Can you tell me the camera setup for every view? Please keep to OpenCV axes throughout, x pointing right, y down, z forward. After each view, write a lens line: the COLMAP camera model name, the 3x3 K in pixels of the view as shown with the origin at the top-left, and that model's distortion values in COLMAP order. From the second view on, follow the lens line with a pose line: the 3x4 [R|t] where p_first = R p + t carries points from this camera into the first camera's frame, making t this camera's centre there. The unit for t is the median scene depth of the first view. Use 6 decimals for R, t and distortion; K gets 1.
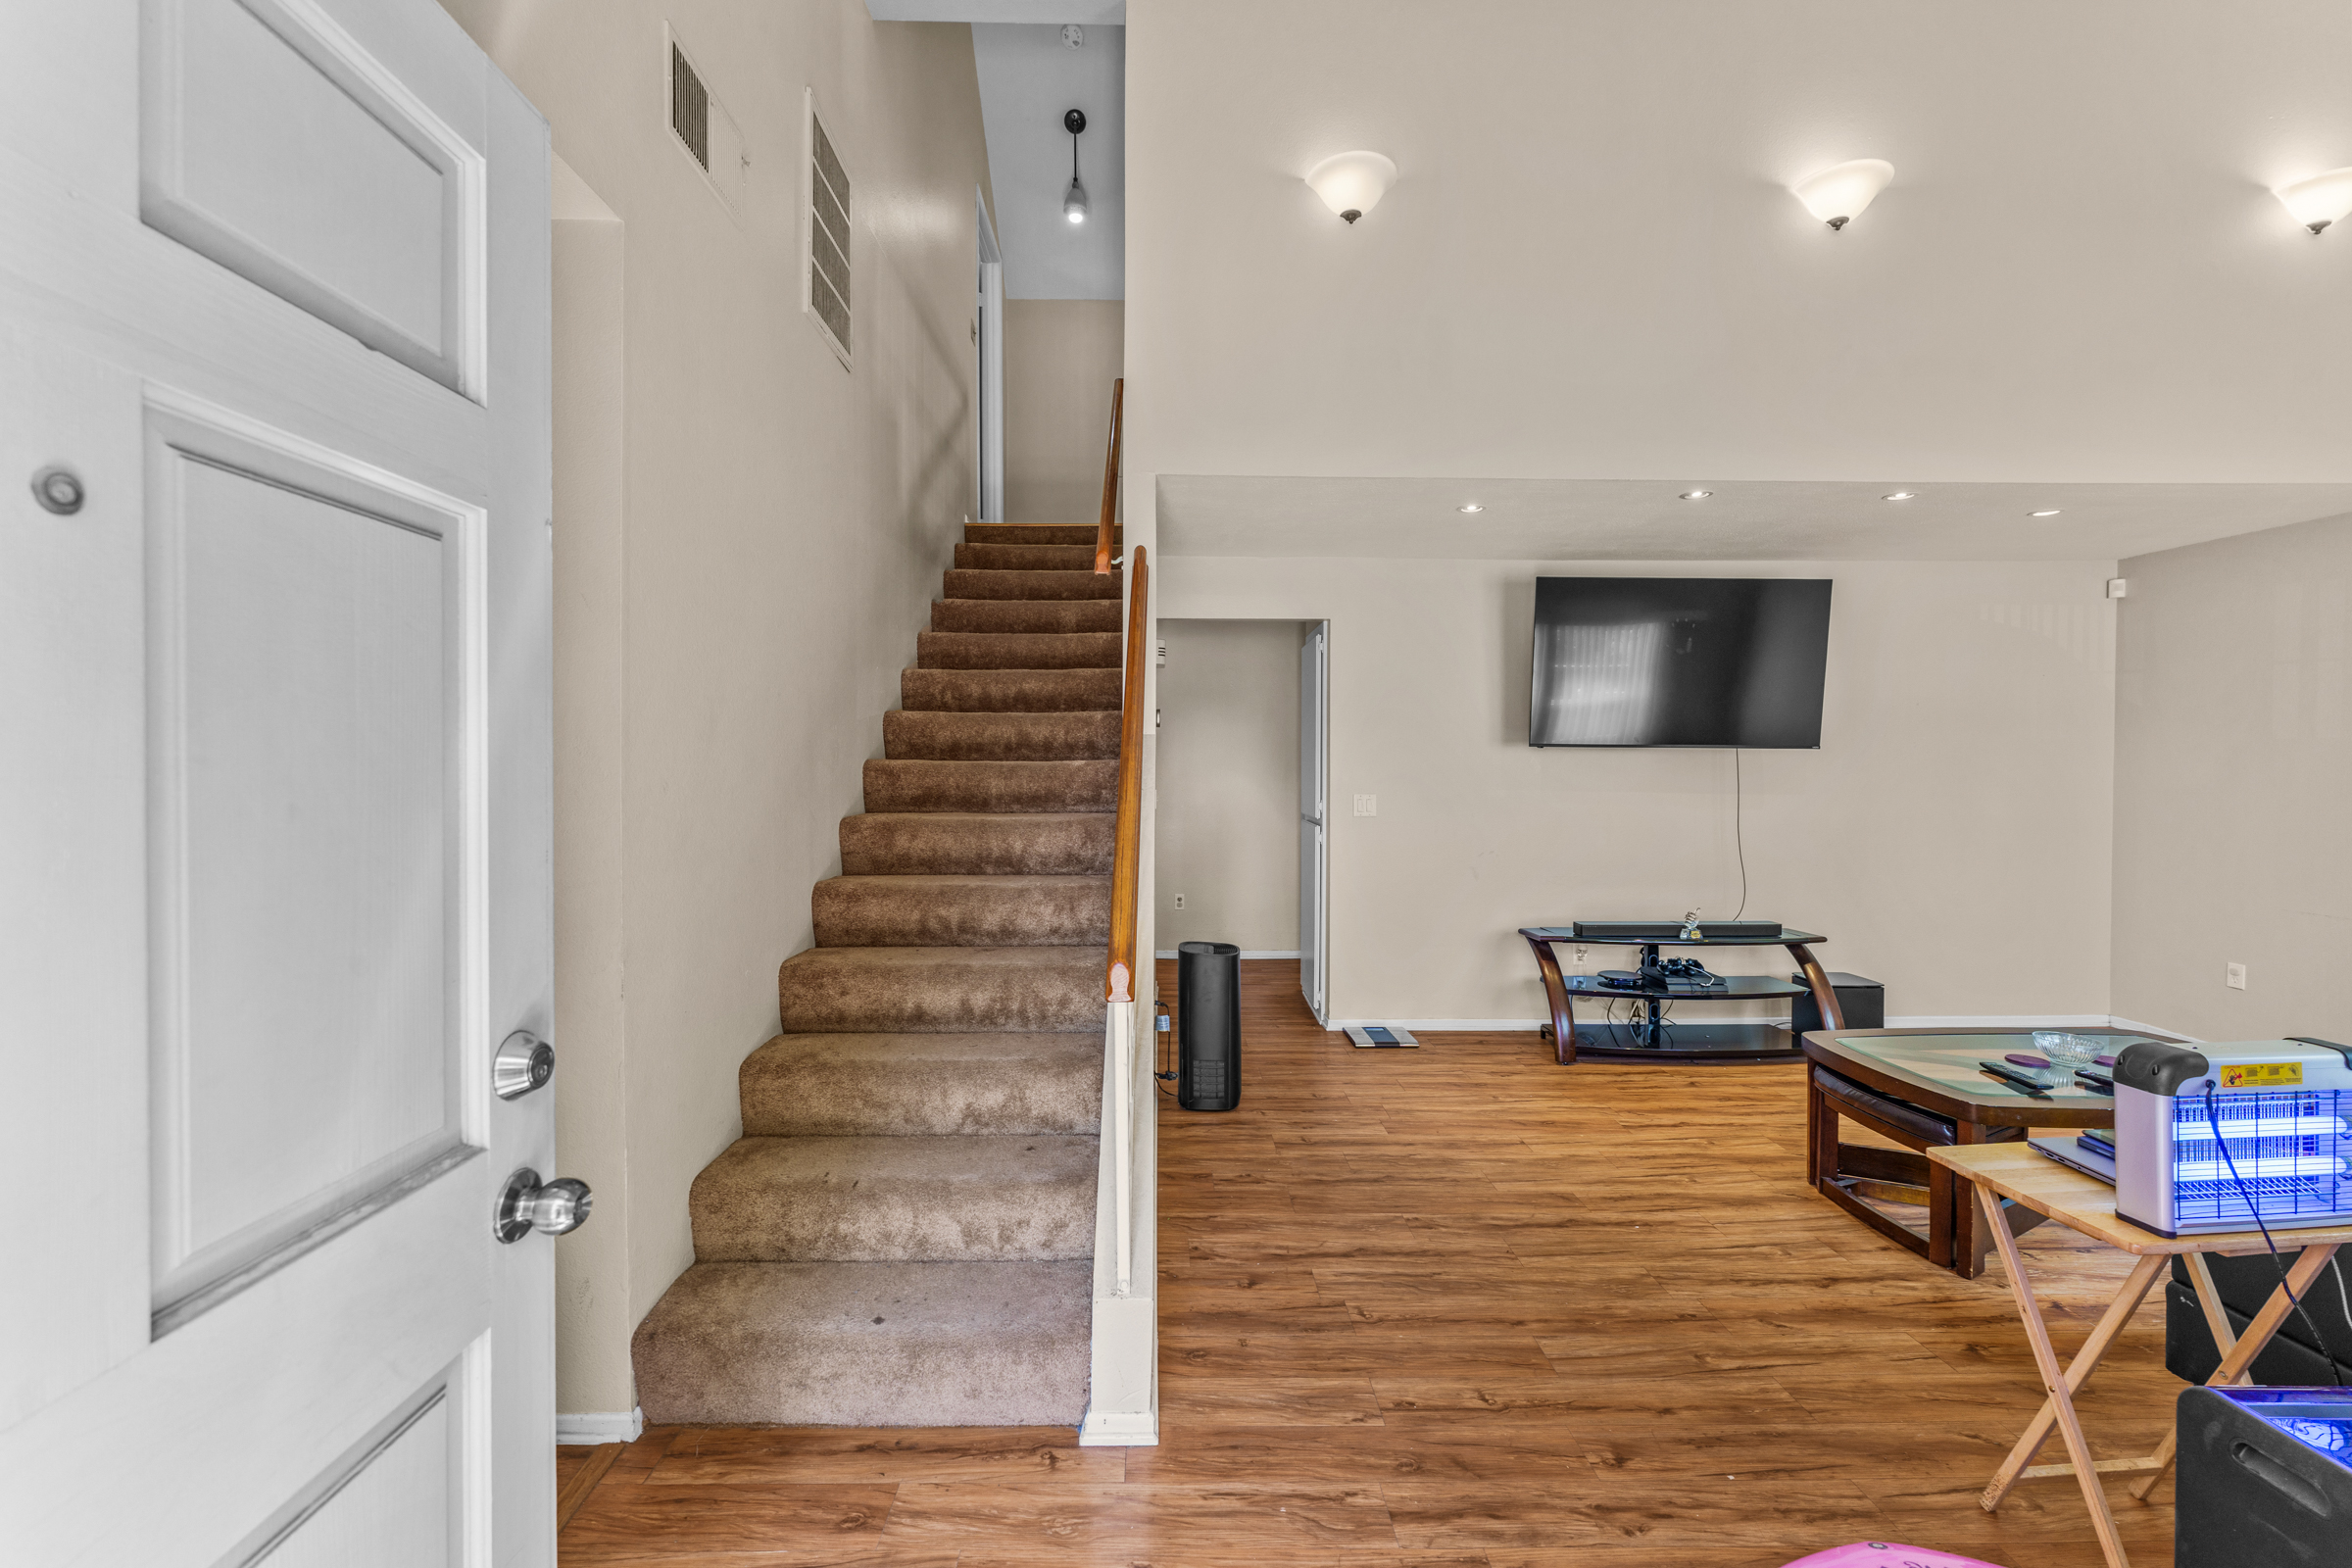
lens RADIAL K [[946.0, 0, 1171.0], [0, 946.0, 769.1], [0, 0, 1]] dist [-0.000474, -0.000169]
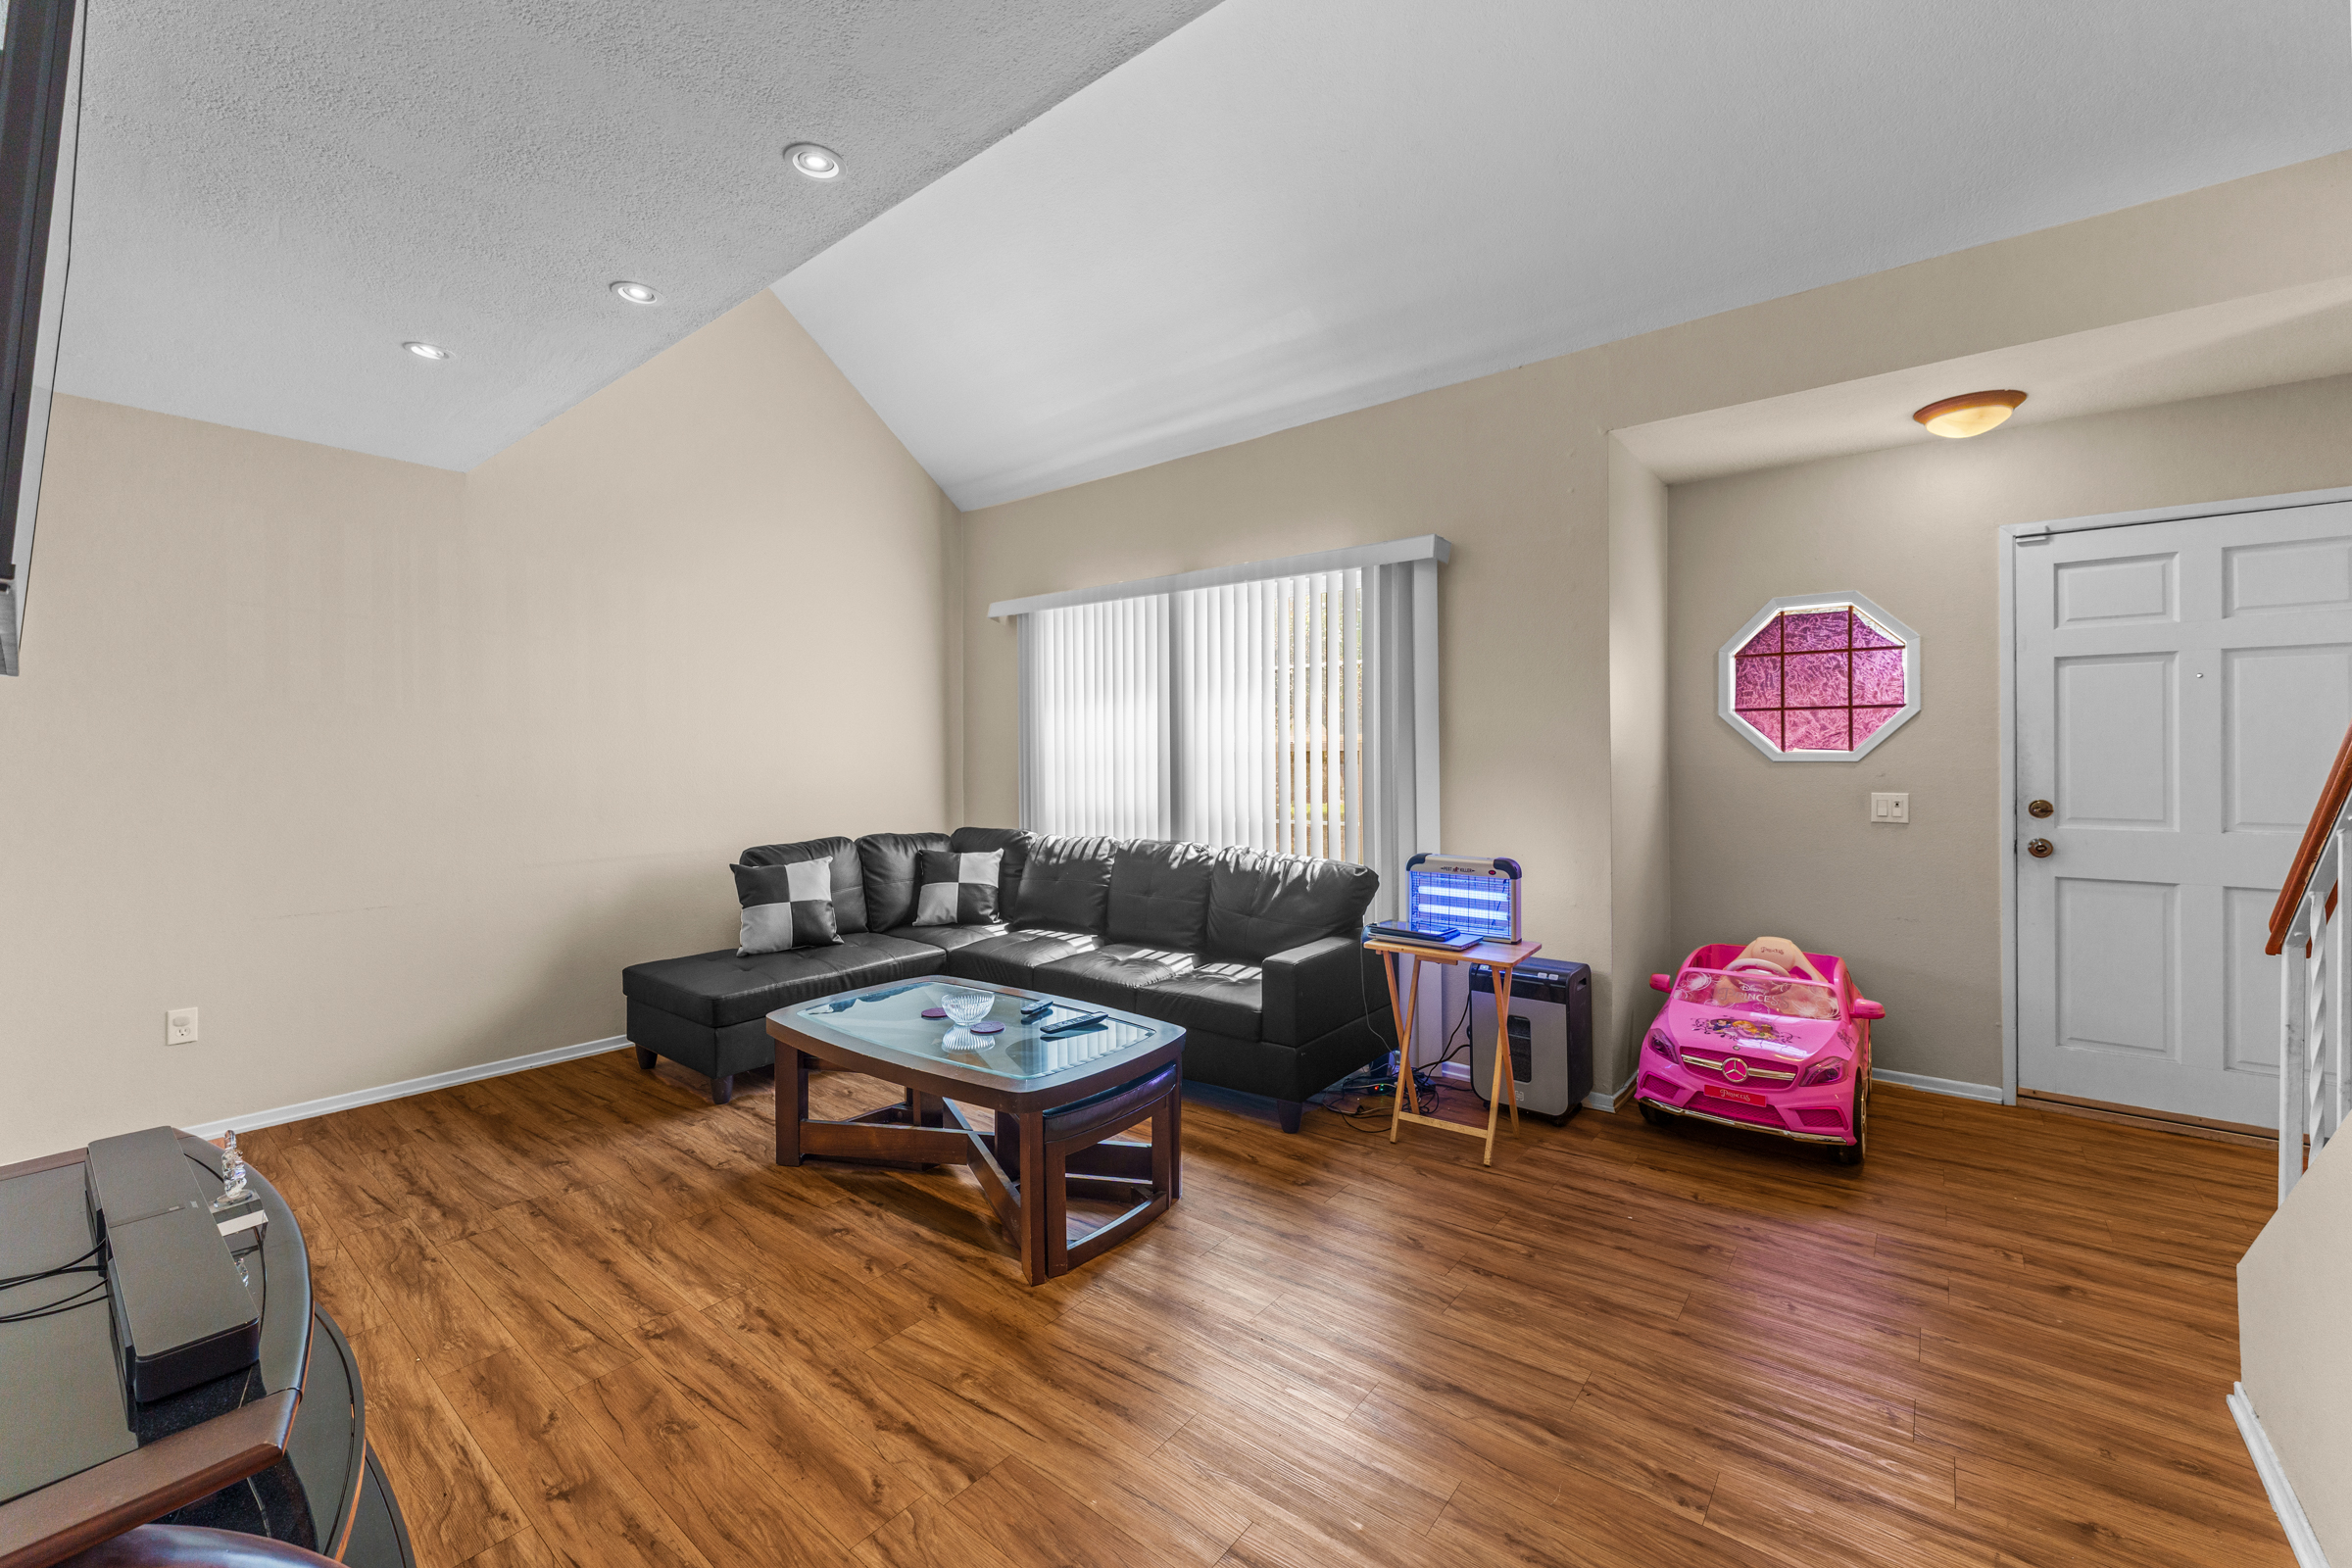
lens RADIAL K [[946.0, 0, 1171.0], [0, 946.0, 769.1], [0, 0, 1]] dist [-0.000474, -0.000169]
pose [[-0.769224, -0.005250, 0.638957, 0.106216], [0.004614, 0.999895, 0.013770, 0.019828], [-0.638962, 0.013540, -0.769119, 1.278614]]
